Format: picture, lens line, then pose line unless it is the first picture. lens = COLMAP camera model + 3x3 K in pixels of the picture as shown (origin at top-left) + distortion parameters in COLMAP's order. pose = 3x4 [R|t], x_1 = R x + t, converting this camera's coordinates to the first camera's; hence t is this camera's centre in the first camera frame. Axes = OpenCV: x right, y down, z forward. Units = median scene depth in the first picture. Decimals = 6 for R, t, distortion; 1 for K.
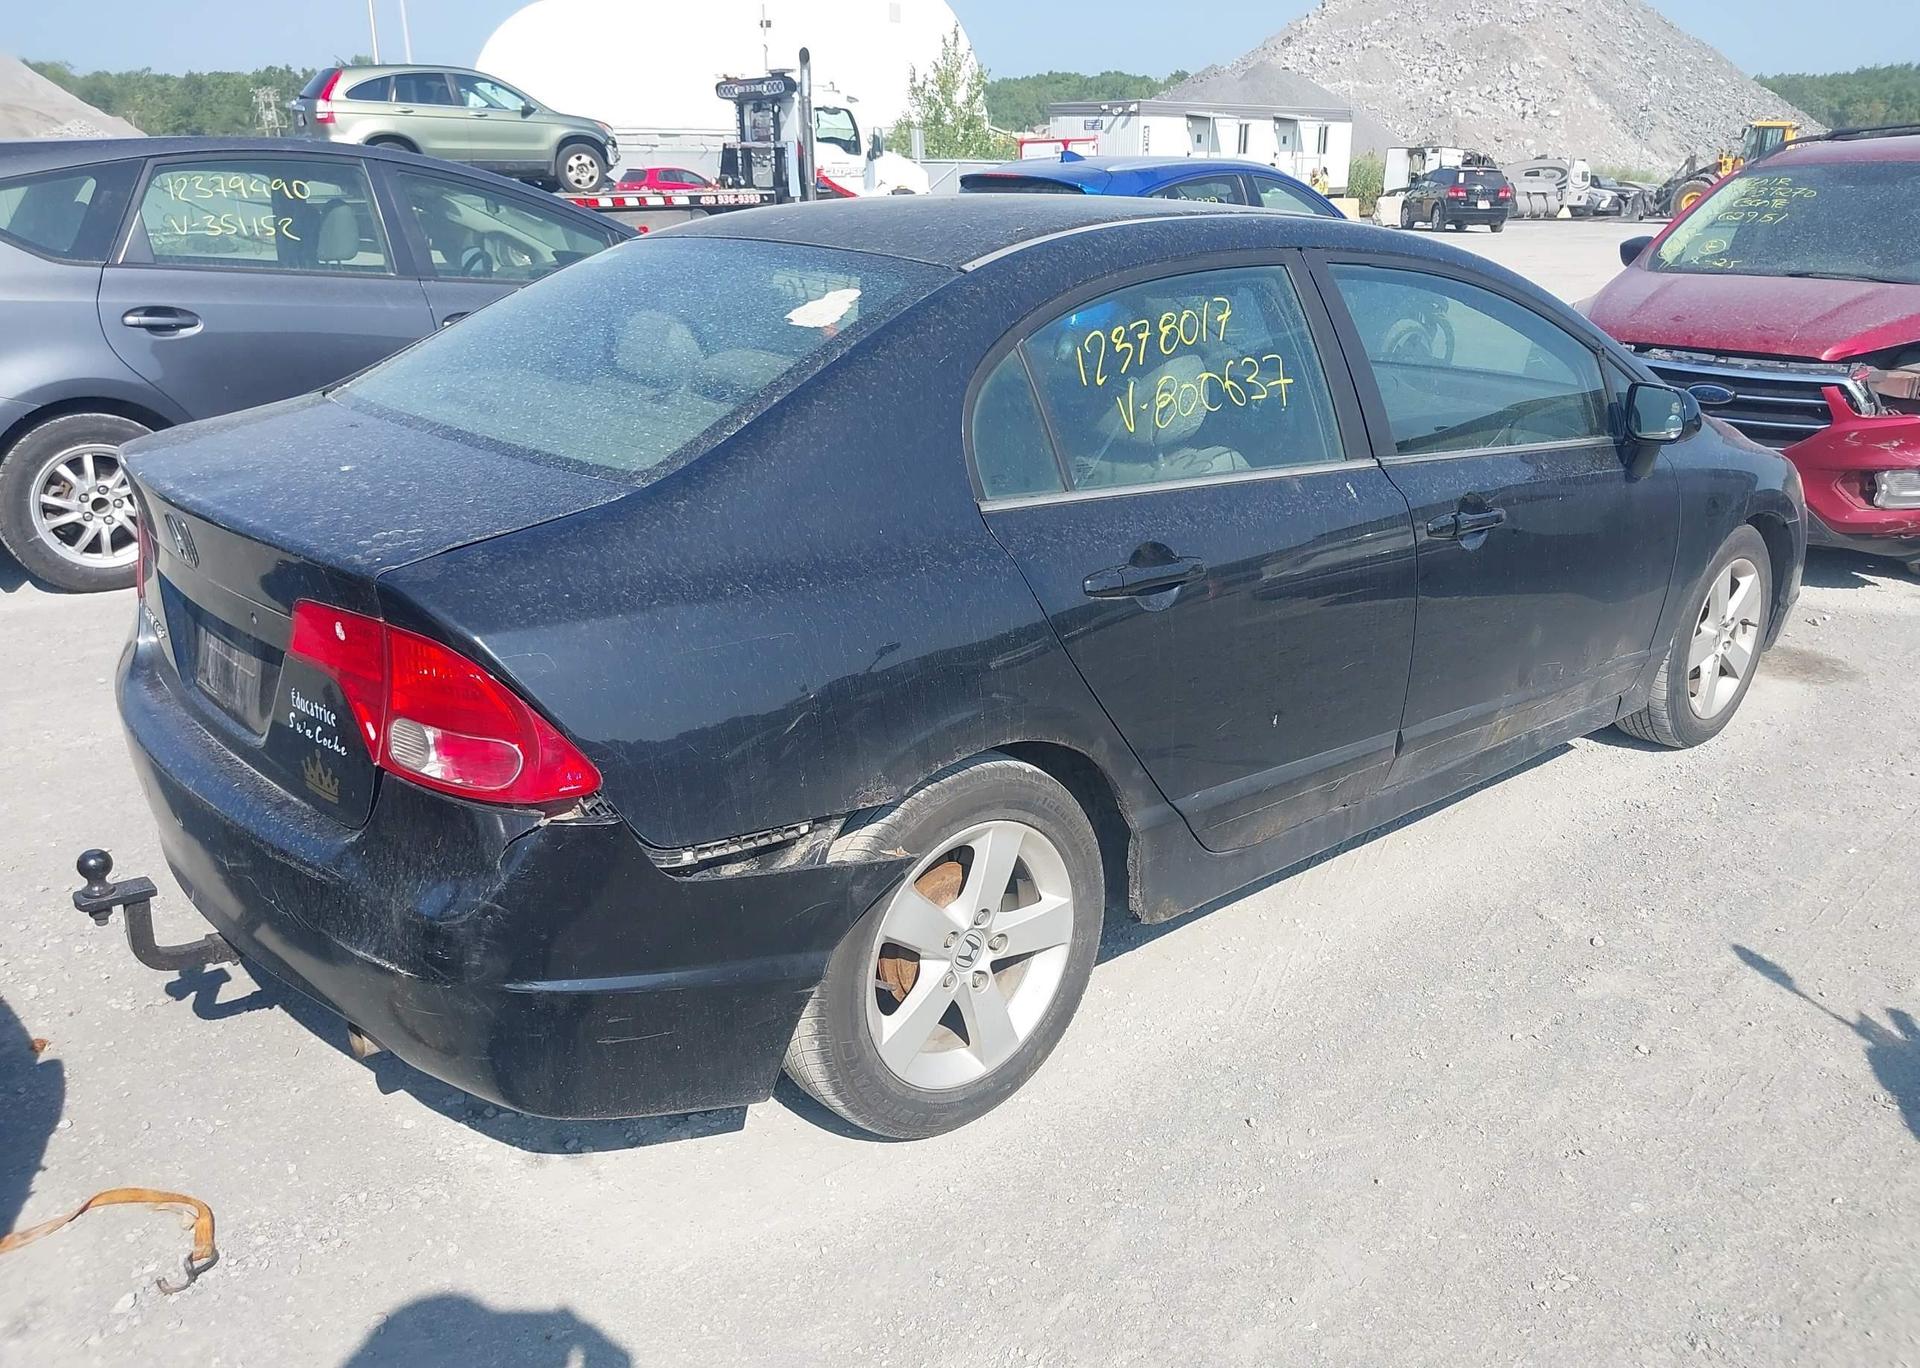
lens RADIAL K [[1371.3, 0, 943.6], [0, 1371.3, 692.2], [0, 0, 1]] dist [0.029961, -0.025942]
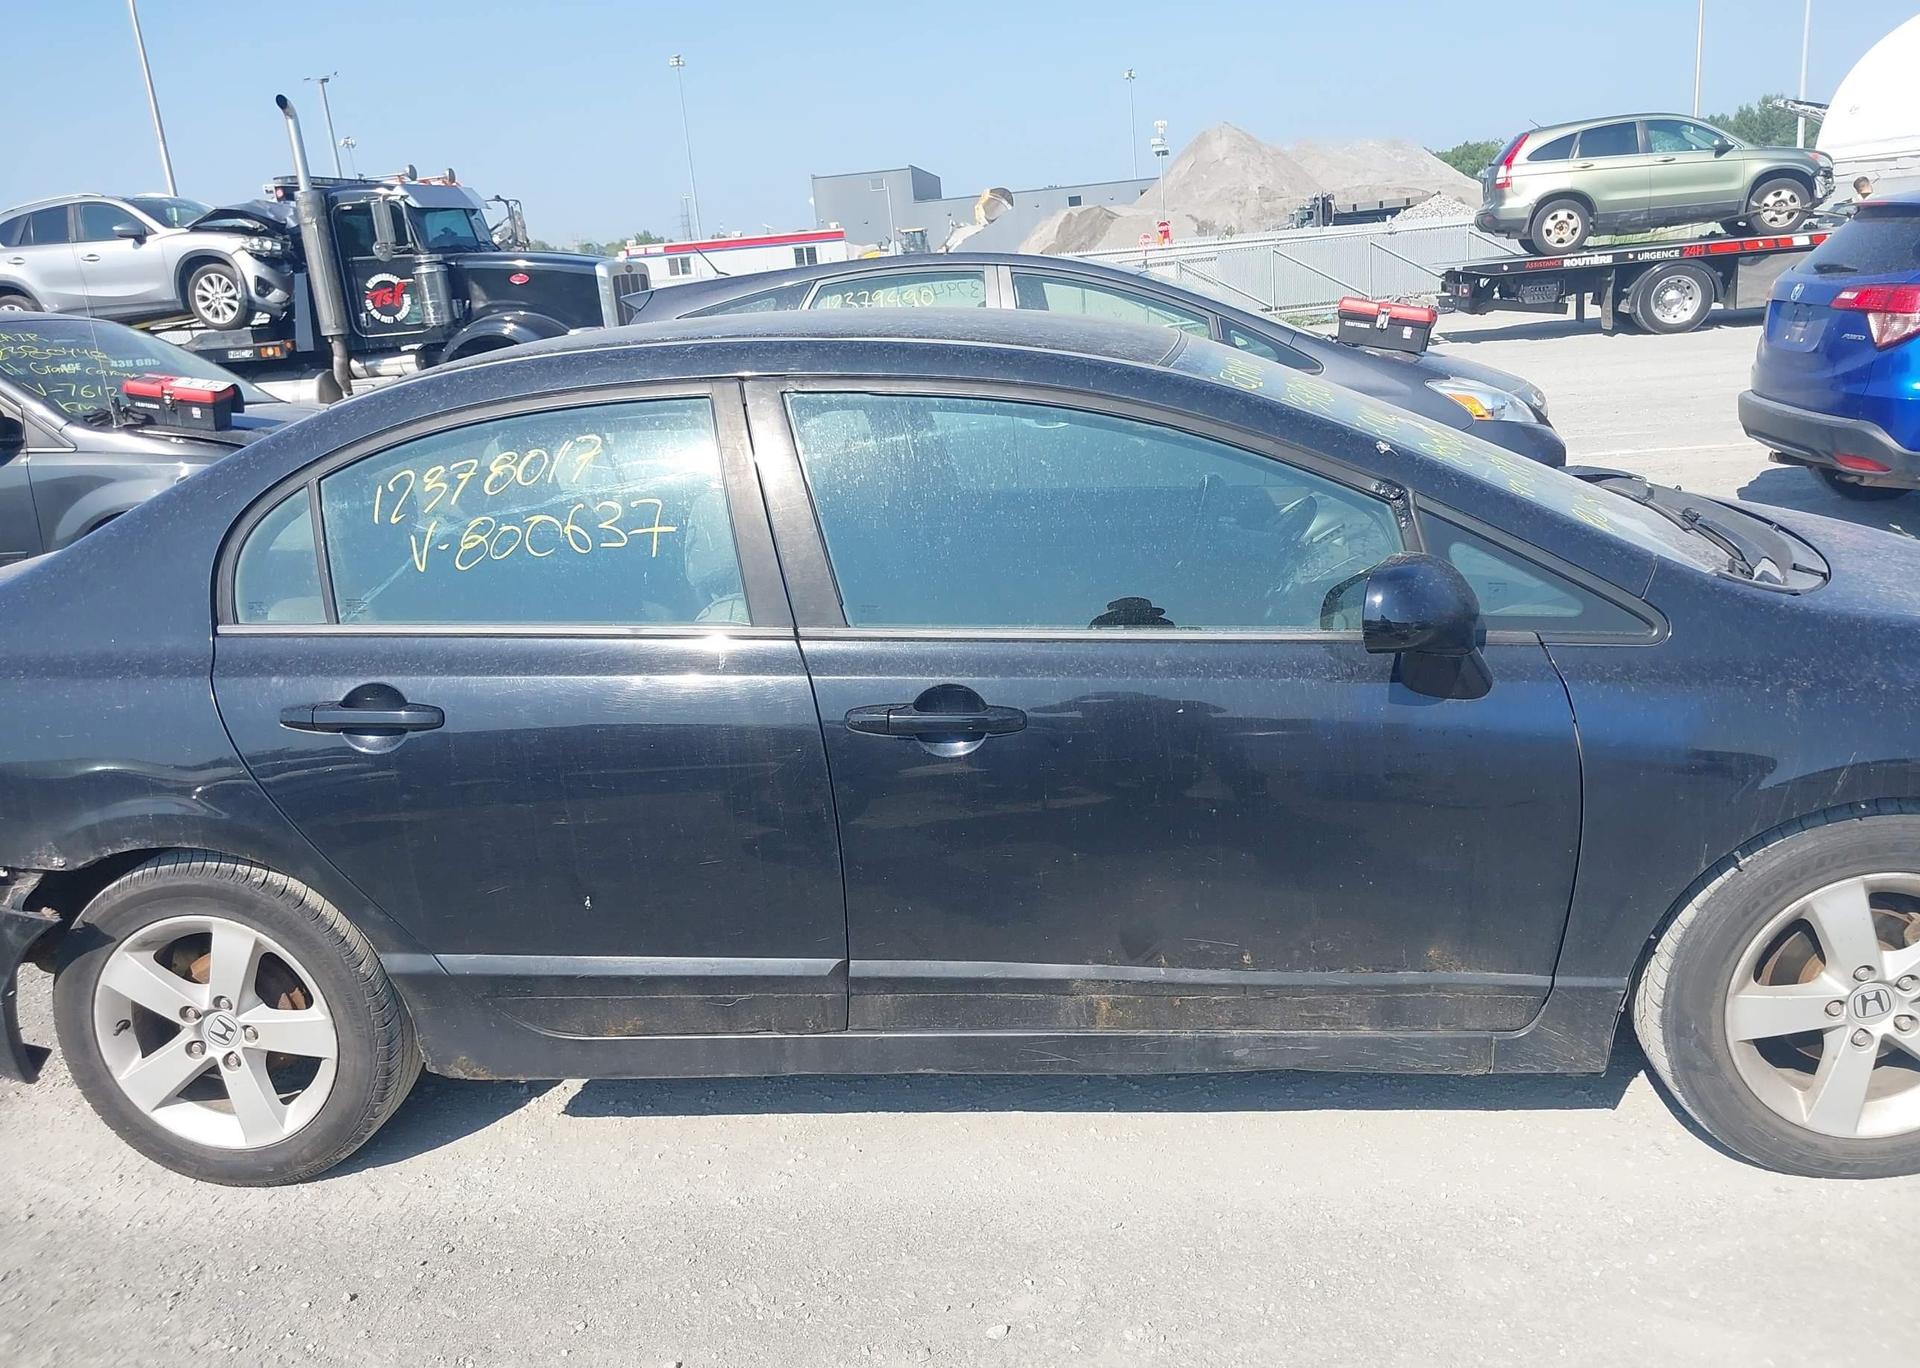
lens RADIAL K [[1371.3, 0, 954.5], [0, 1371.3, 692.1], [0, 0, 1]] dist [0.029961, -0.025942]
pose [[0.722229, 0.143260, -0.676655, 1.011675], [-0.168742, 0.985249, 0.028488, -0.181870], [0.670755, 0.093605, 0.735749, 0.494030]]
